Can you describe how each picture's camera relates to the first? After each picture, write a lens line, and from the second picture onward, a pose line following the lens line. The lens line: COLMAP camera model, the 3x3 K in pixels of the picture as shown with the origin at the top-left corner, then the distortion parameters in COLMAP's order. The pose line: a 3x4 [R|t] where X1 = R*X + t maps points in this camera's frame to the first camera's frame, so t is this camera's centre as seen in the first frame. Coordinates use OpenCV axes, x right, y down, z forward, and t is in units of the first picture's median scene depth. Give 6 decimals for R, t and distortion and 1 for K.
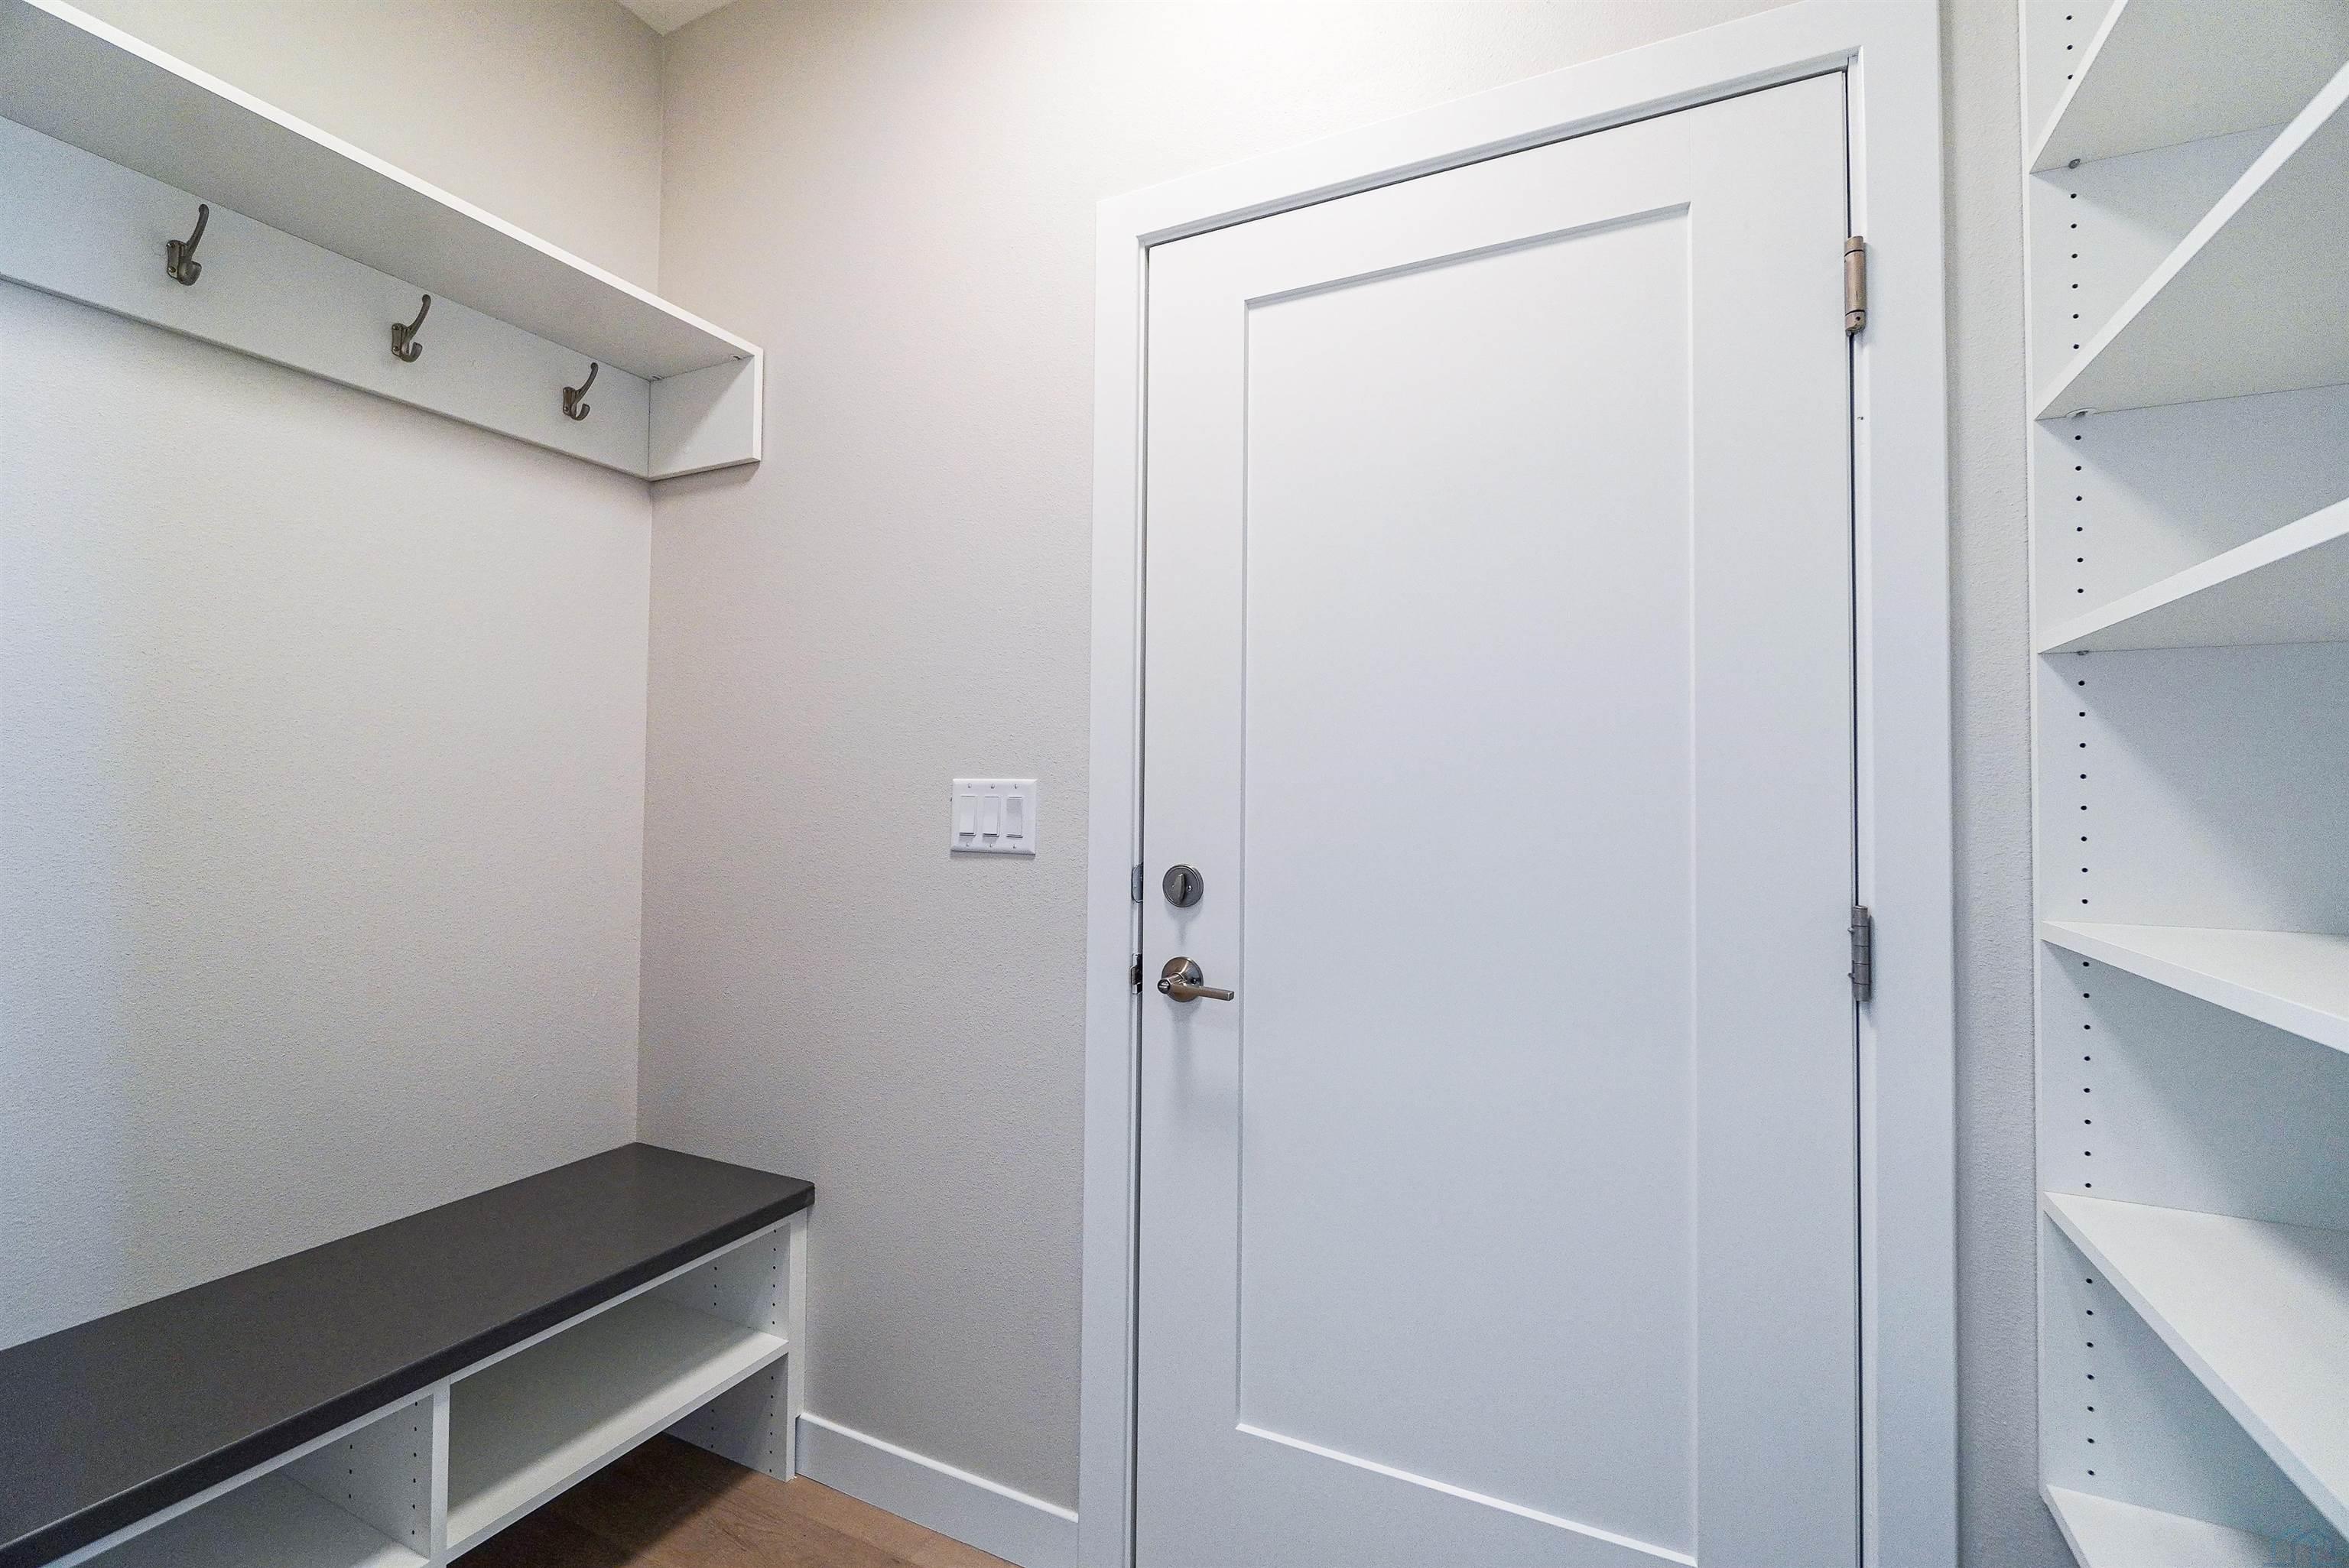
lens RADIAL K [[1013.1, 0, 1168.6], [0, 1013.1, 769.0], [0, 0, 1]] dist [-0.000398, -0.001802]
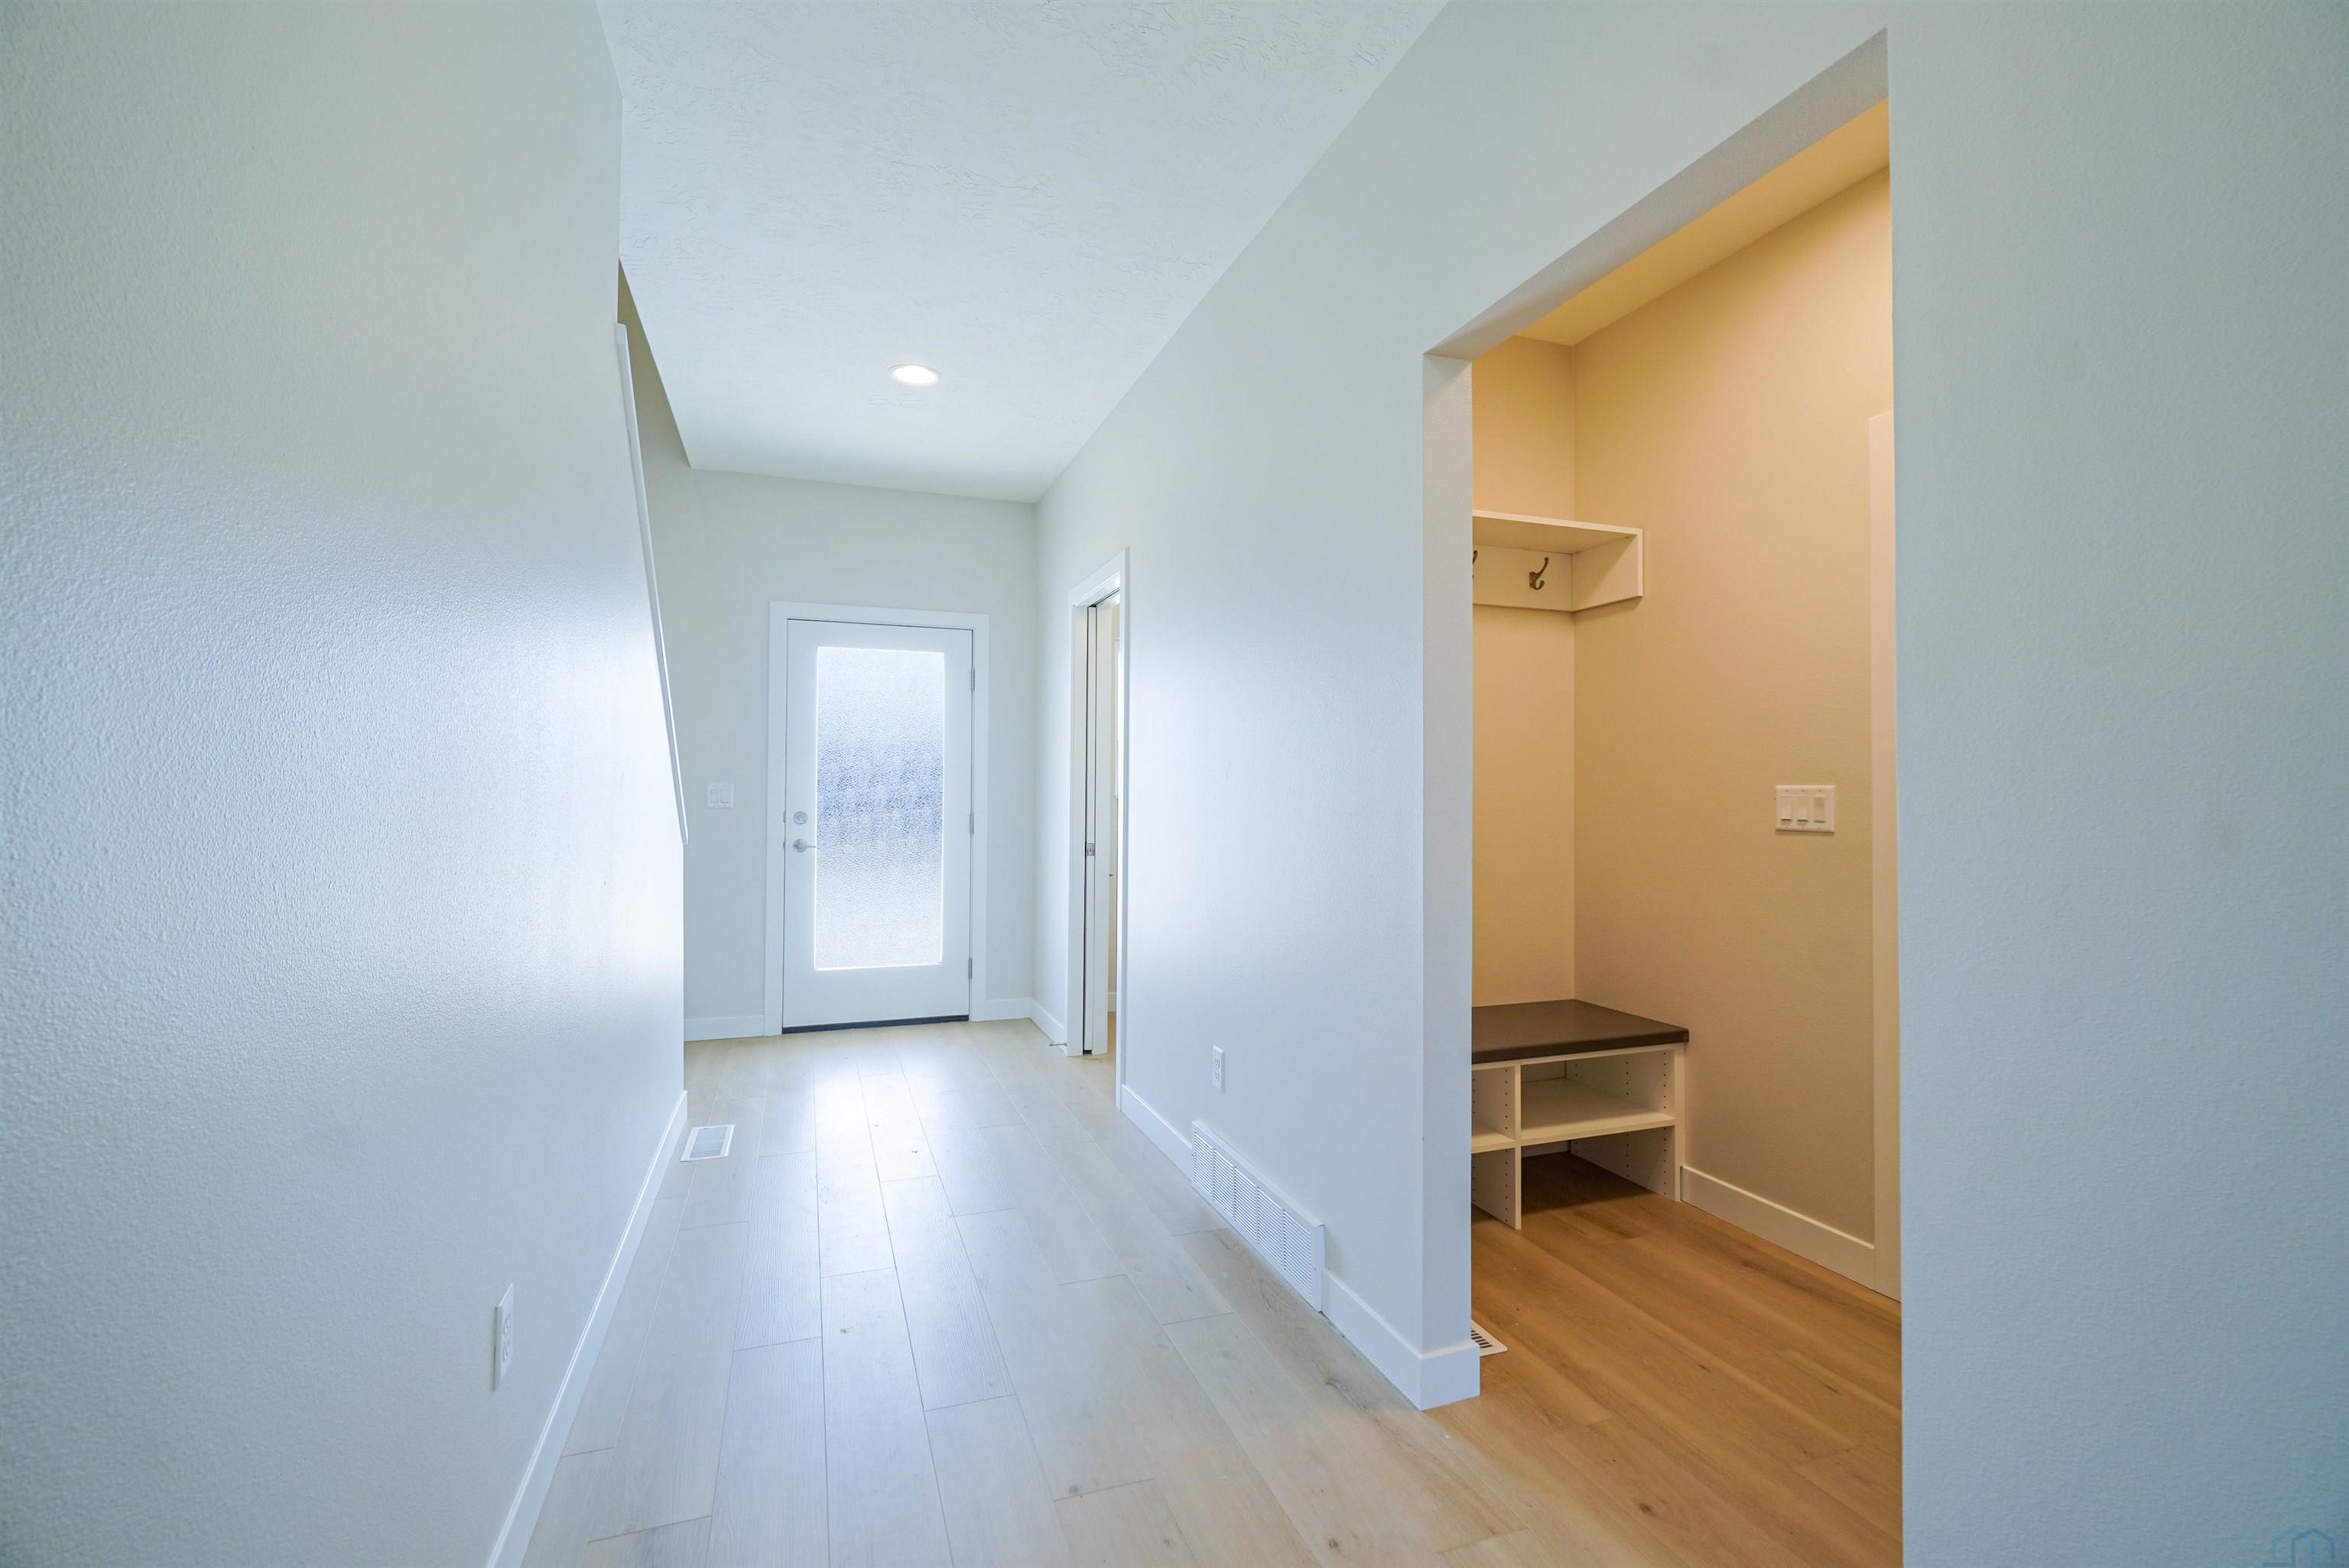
lens RADIAL K [[1013.1, 0, 1179.5], [0, 1013.1, 765.3], [0, 0, 1]] dist [-0.000398, -0.001802]
pose [[0.725739, -0.022372, -0.687606, 0.200950], [0.015651, 0.999749, -0.016008, -0.011780], [0.687792, 0.000856, 0.725907, -0.798434]]
